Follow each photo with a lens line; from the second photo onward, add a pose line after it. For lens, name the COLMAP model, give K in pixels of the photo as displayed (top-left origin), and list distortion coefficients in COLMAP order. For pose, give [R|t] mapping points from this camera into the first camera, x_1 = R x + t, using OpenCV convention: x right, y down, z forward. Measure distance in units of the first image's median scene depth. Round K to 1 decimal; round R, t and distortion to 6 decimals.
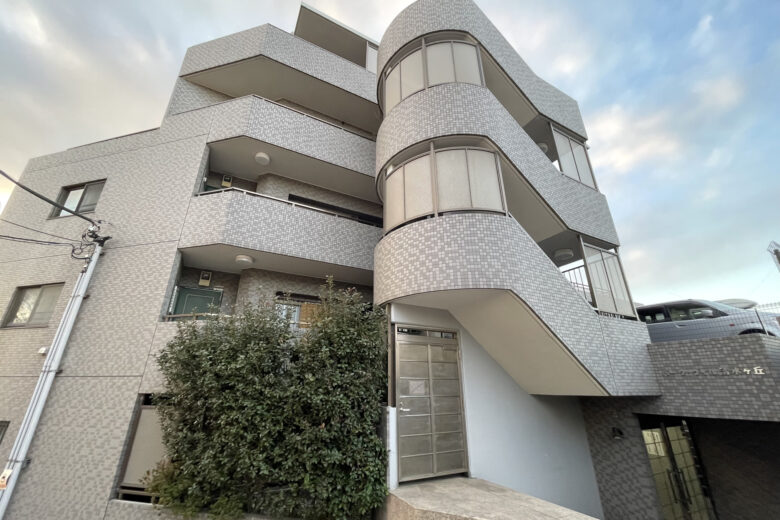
lens RADIAL K [[316.3, 0, 390.0], [0, 316.3, 260.0], [0, 0, 1]] dist [-0.008237, 0.000476]
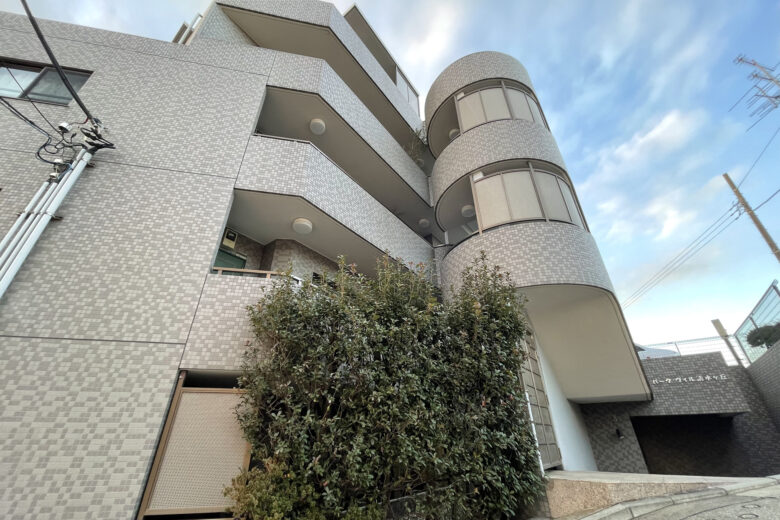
lens RADIAL K [[316.3, 0, 390.0], [0, 316.3, 260.0], [0, 0, 1]] dist [-0.008237, 0.000476]
pose [[0.905877, 0.203682, 0.371351, -0.662292], [-0.152699, 0.974870, -0.162210, 0.230216], [-0.395058, 0.090238, 0.914214, 0.185003]]
